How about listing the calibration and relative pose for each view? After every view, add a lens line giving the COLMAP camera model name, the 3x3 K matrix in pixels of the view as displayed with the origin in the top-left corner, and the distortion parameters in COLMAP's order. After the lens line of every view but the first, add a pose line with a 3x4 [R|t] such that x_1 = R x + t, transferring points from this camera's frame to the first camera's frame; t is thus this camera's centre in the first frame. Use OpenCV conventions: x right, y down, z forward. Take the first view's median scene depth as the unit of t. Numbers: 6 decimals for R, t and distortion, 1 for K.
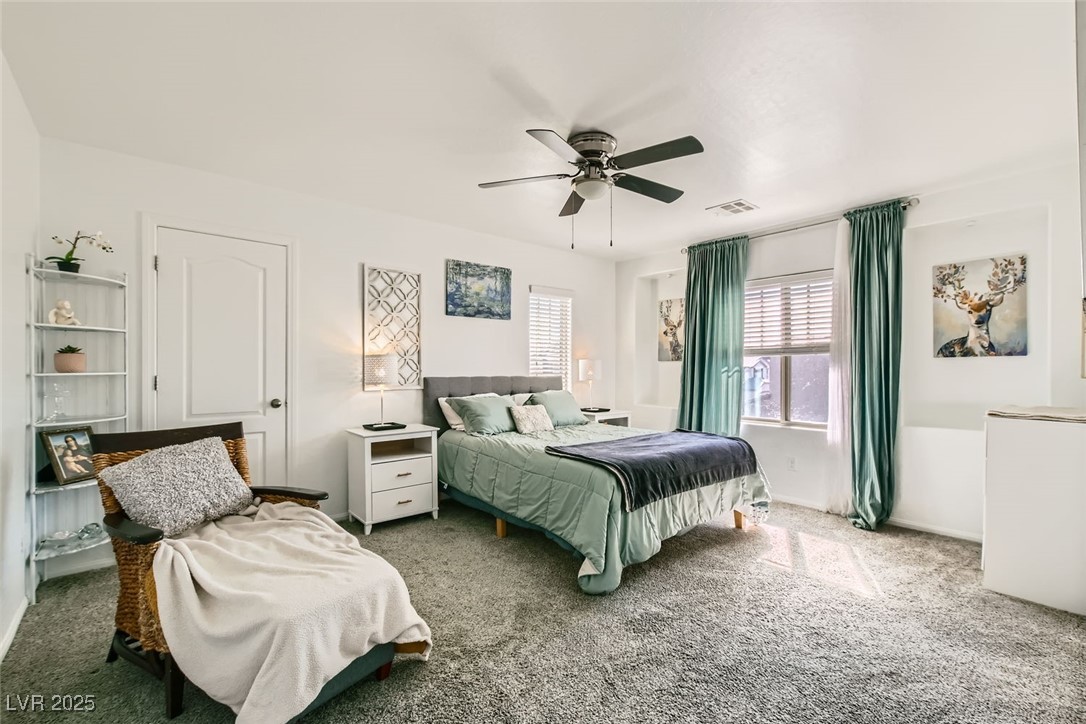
lens RADIAL K [[482.0, 0, 543.0], [0, 482.0, 362.0], [0, 0, 1]] dist [0.023845, 0.000426]
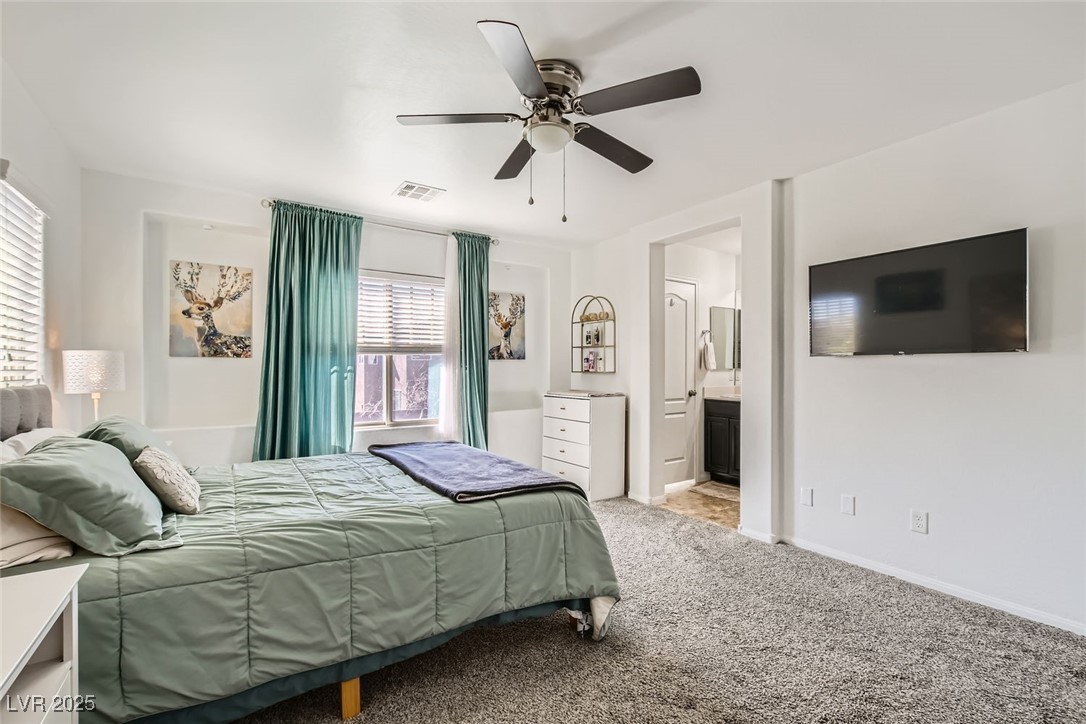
lens RADIAL K [[482.0, 0, 543.0], [0, 482.0, 362.0], [0, 0, 1]] dist [0.023845, 0.000426]
pose [[0.136788, 0.009312, 0.990557, -0.504968], [-0.014099, 0.999873, -0.007453, 0.005442], [-0.990500, -0.012947, 0.136902, 0.681243]]
